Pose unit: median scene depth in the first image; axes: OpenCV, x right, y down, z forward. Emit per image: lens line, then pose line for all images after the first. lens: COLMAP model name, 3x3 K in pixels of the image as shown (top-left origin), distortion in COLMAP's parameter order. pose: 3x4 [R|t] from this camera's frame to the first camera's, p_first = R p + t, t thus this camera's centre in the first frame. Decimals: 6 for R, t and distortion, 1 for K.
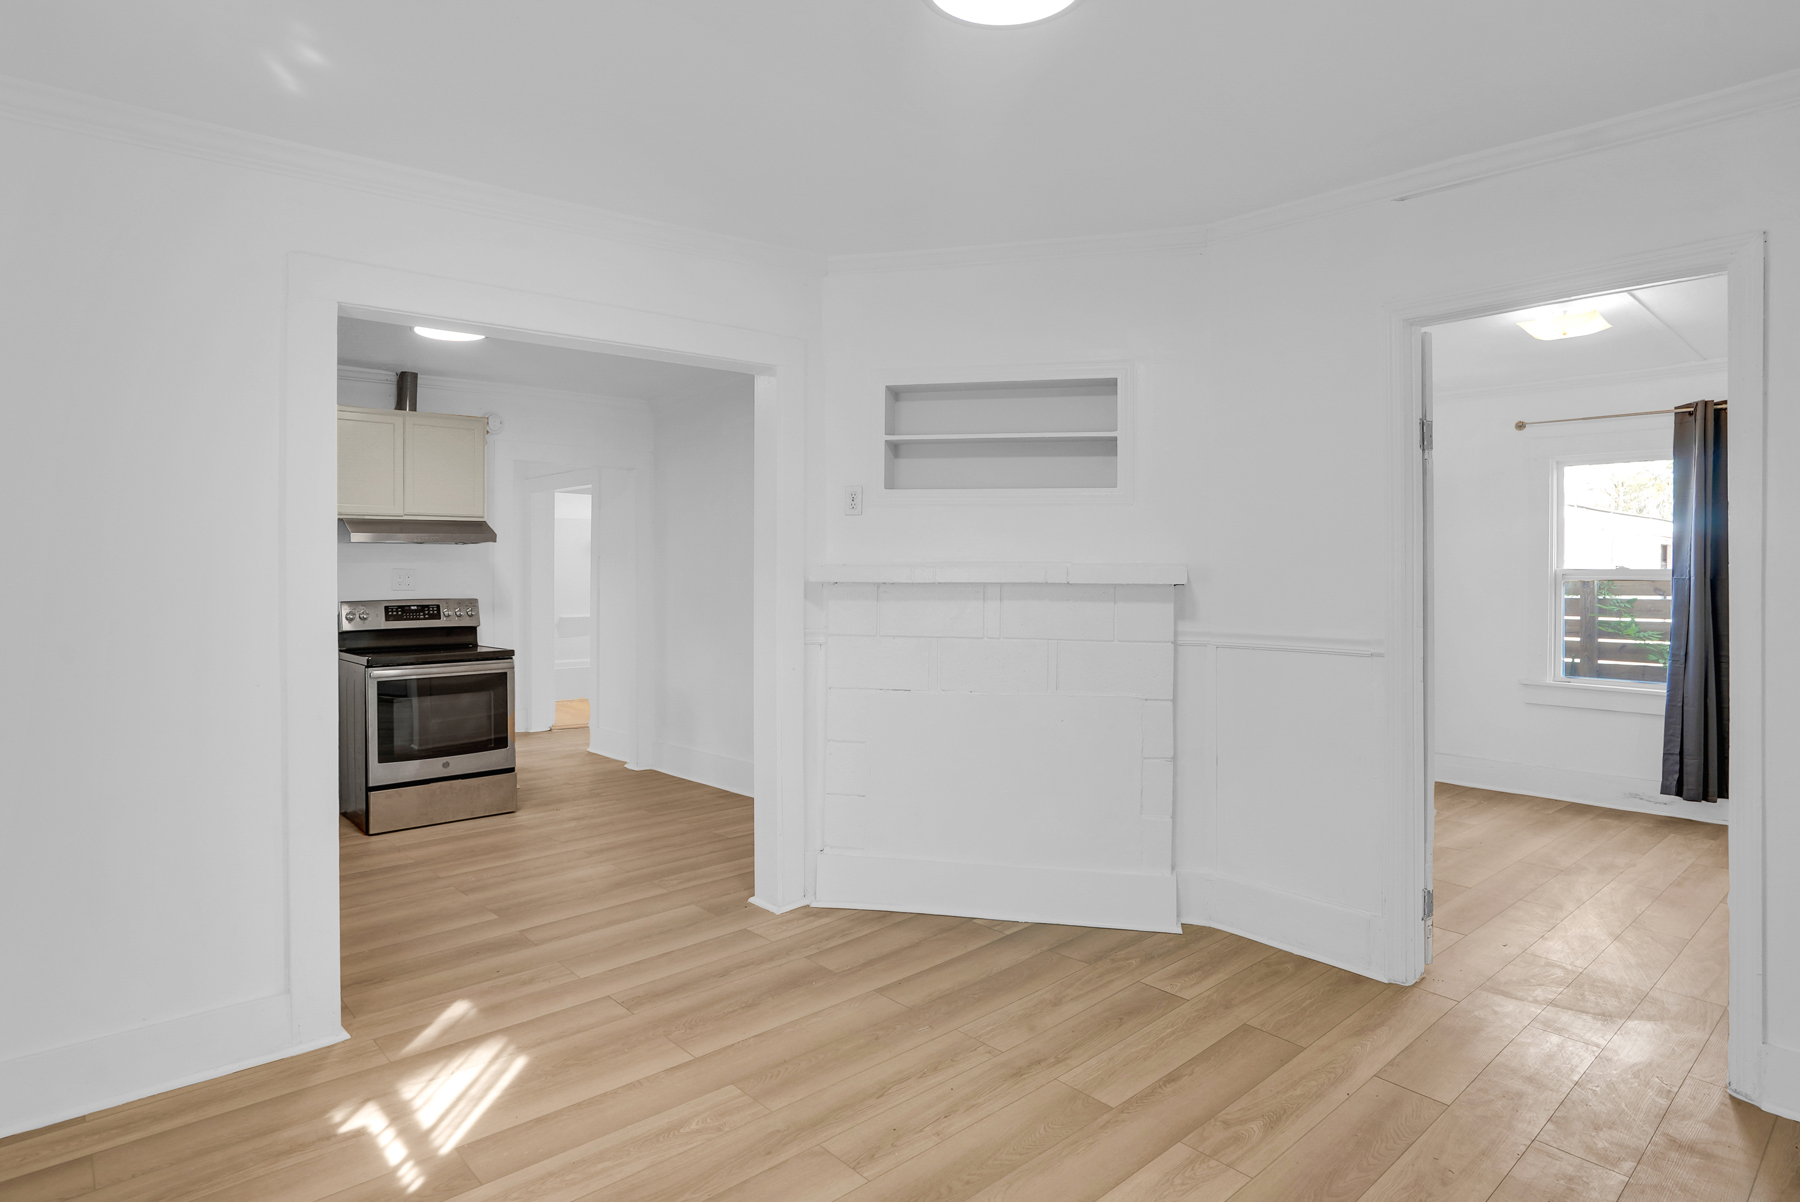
lens RADIAL K [[1009.0, 0, 884.4], [0, 1009.0, 611.7], [0, 0, 1]] dist [-0.030413, 0.001293]
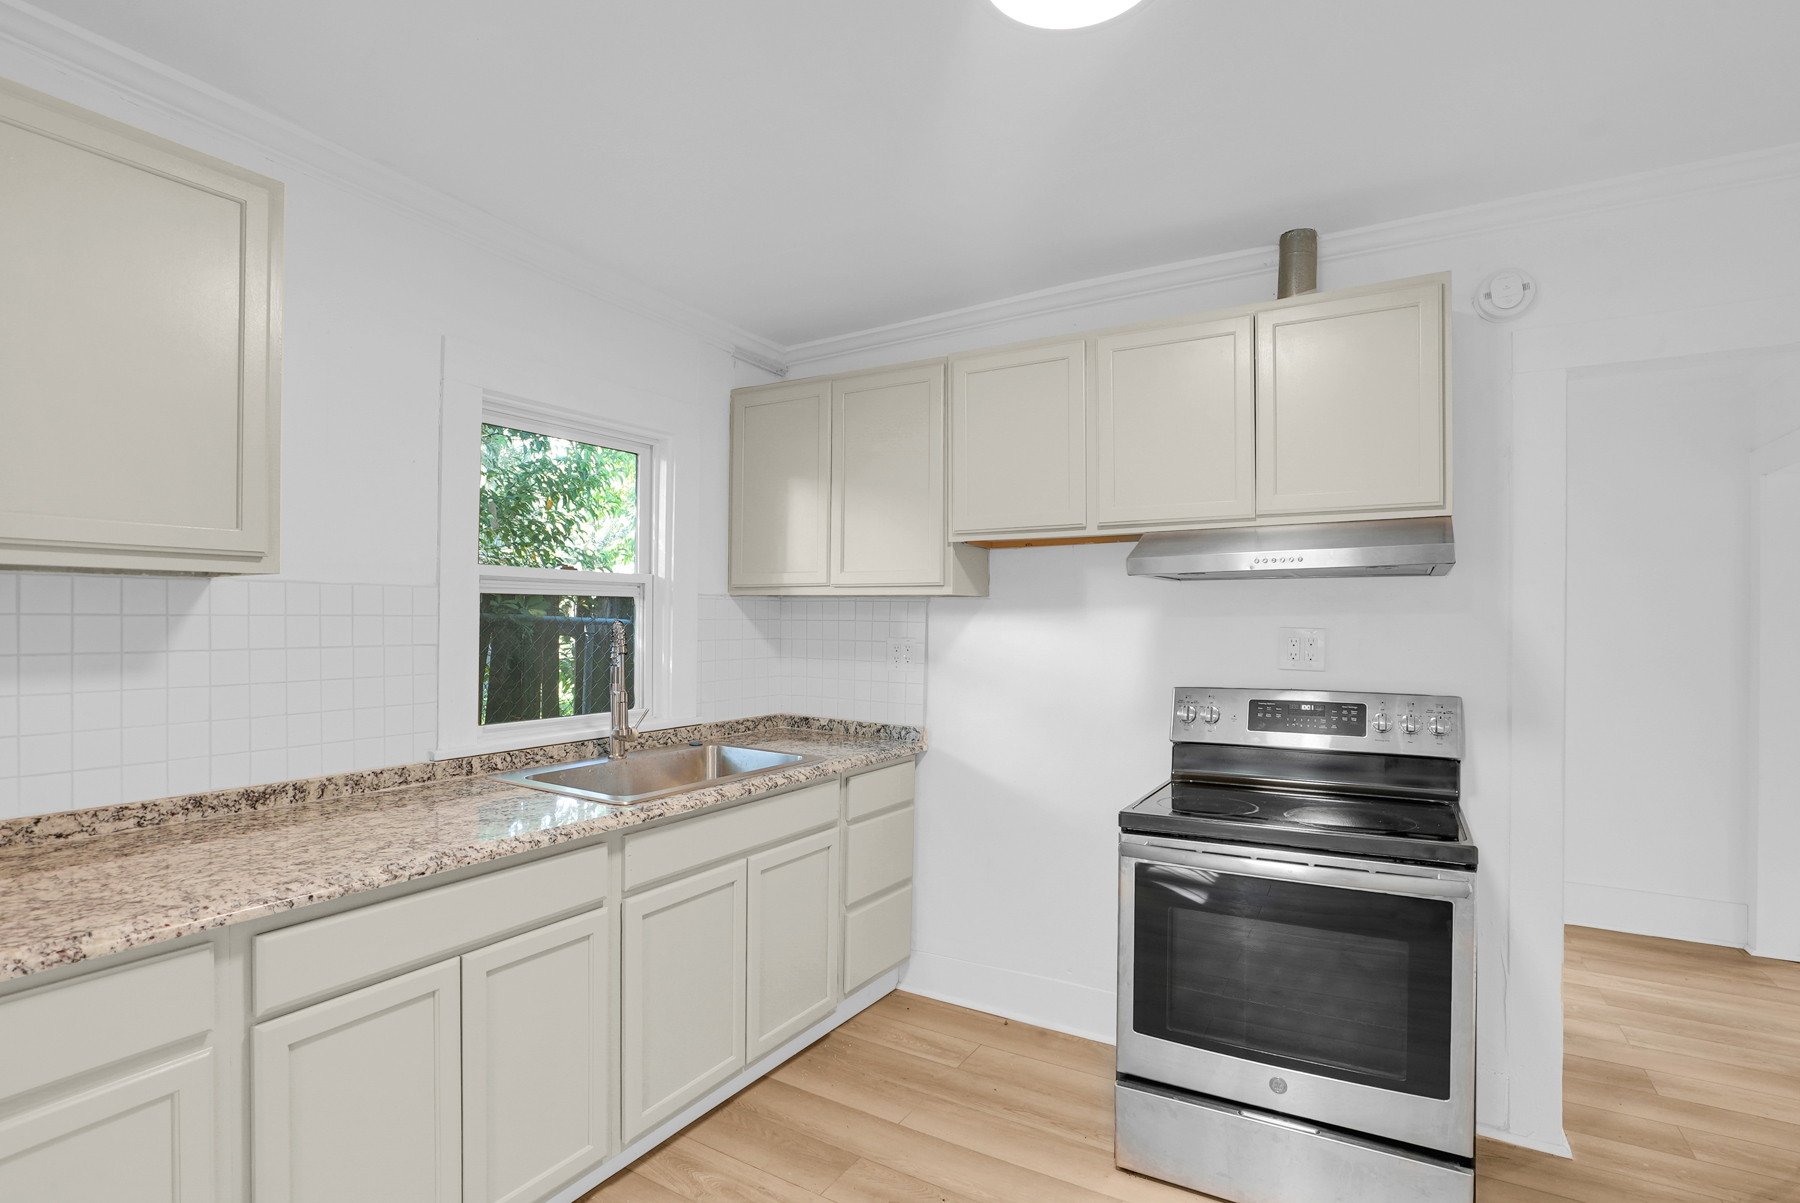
lens RADIAL K [[884.6, 0, 894.4], [0, 884.6, 628.1], [0, 0, 1]] dist [-0.043915, 0.014811]
pose [[0.315744, 0.001659, -0.948843, -0.134875], [-0.043152, 0.998989, -0.012613, -0.030228], [0.947863, 0.044927, 0.315496, 0.713531]]
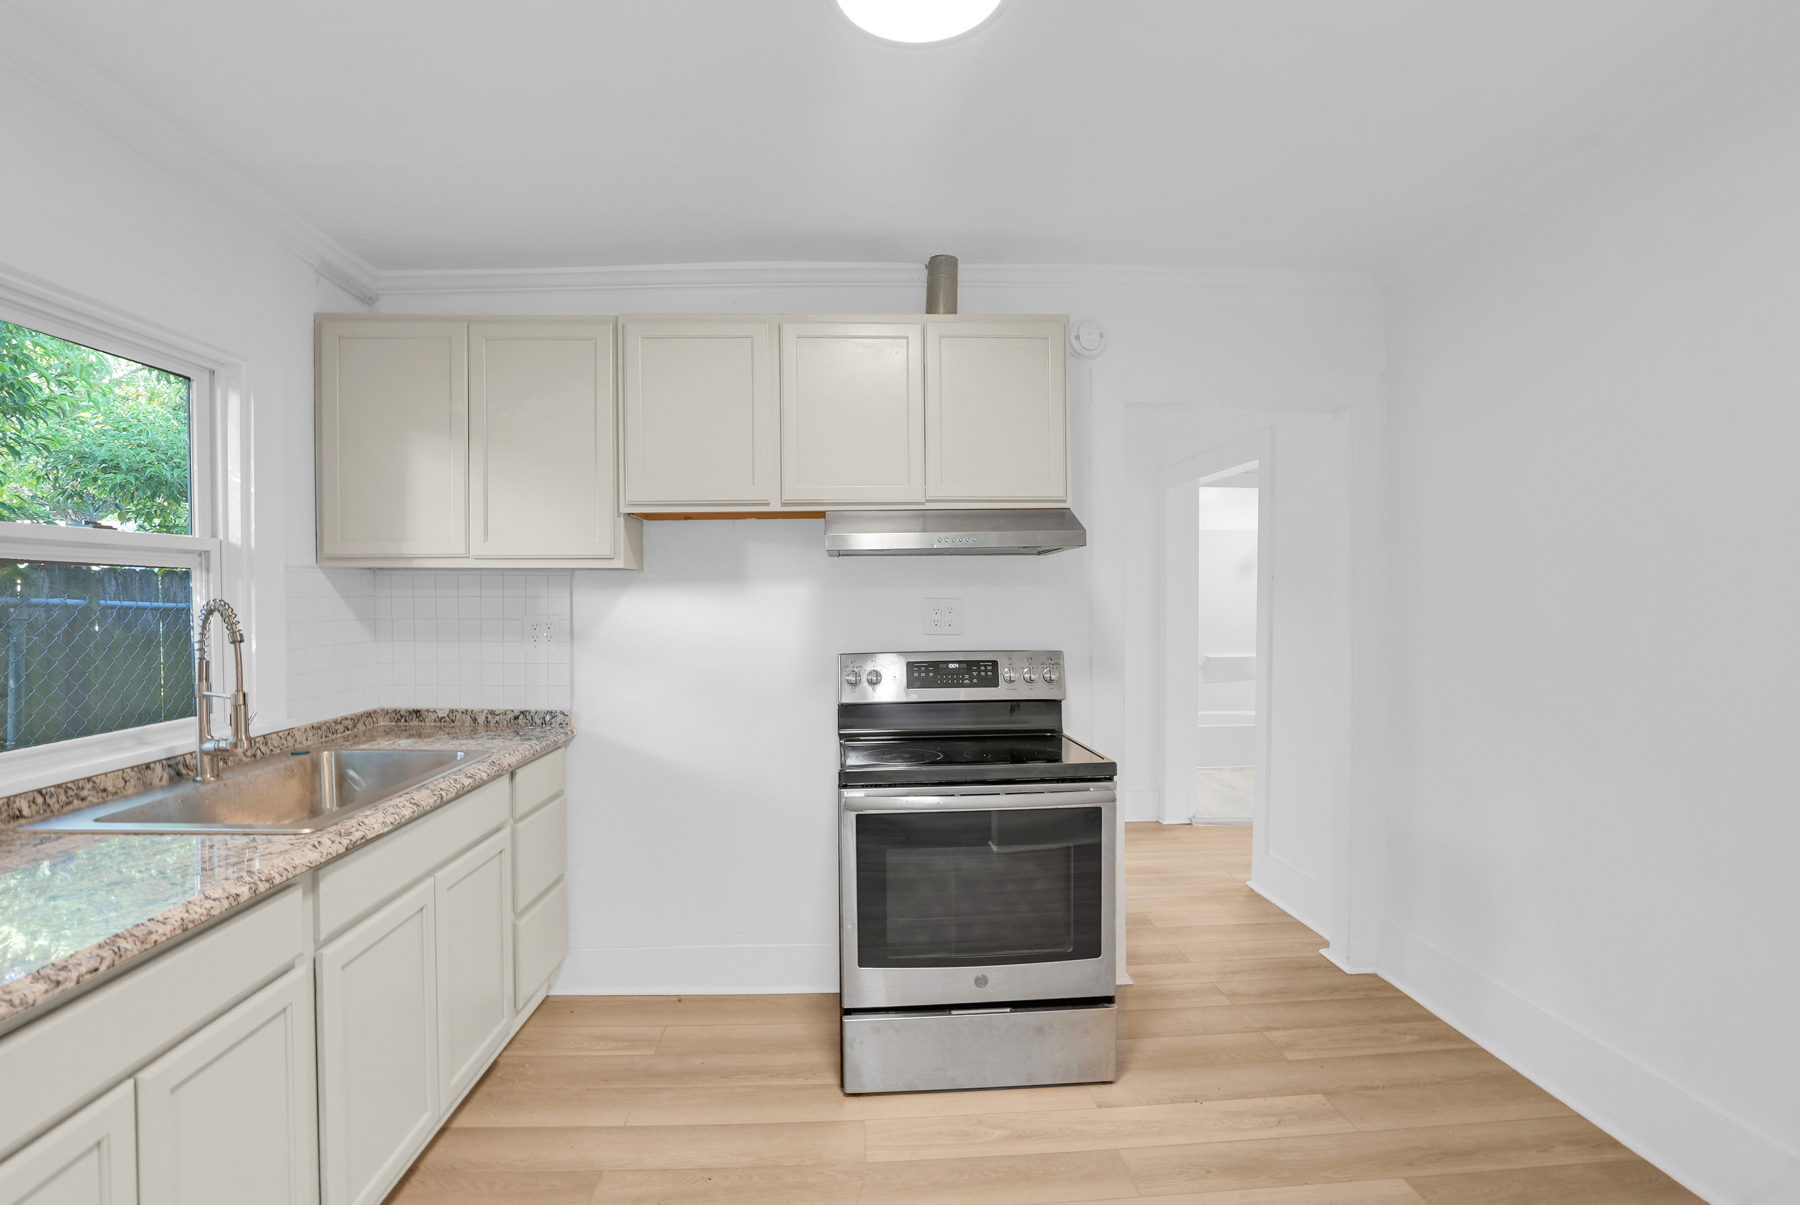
lens RADIAL K [[879.4, 0, 883.0], [0, 879.4, 623.2], [0, 0, 1]] dist [-0.051540, 0.018908]
pose [[0.787905, 0.007459, -0.615751, -0.202024], [-0.014735, 0.999869, -0.006742, -0.025807], [0.615620, 0.014385, 0.787912, 0.611208]]
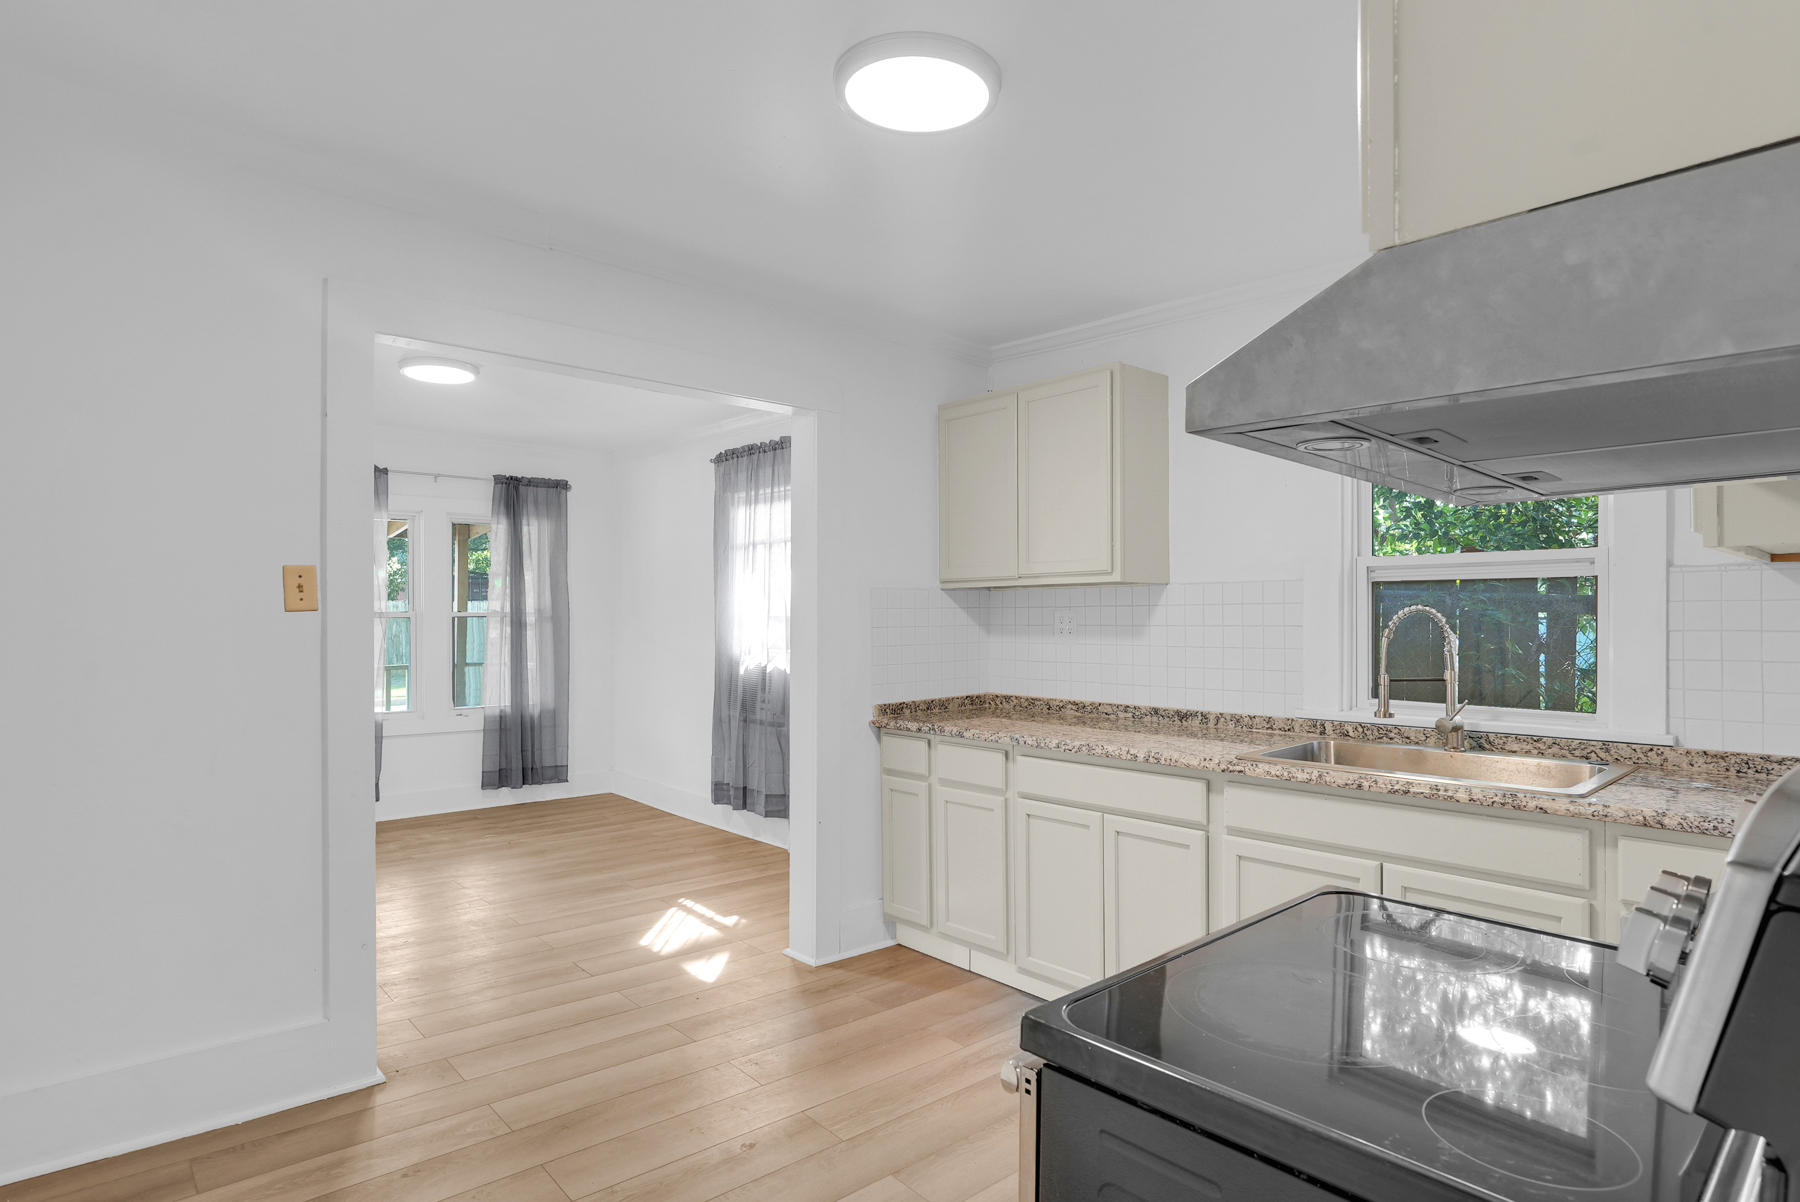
lens RADIAL K [[1009.0, 0, 888.9], [0, 1009.0, 607.8], [0, 0, 1]] dist [-0.030413, 0.001293]
pose [[-0.999977, 0.006078, -0.003128, -0.353605], [0.005923, 0.998863, 0.047309, -0.060100], [0.003412, 0.047290, -0.998875, 1.252592]]
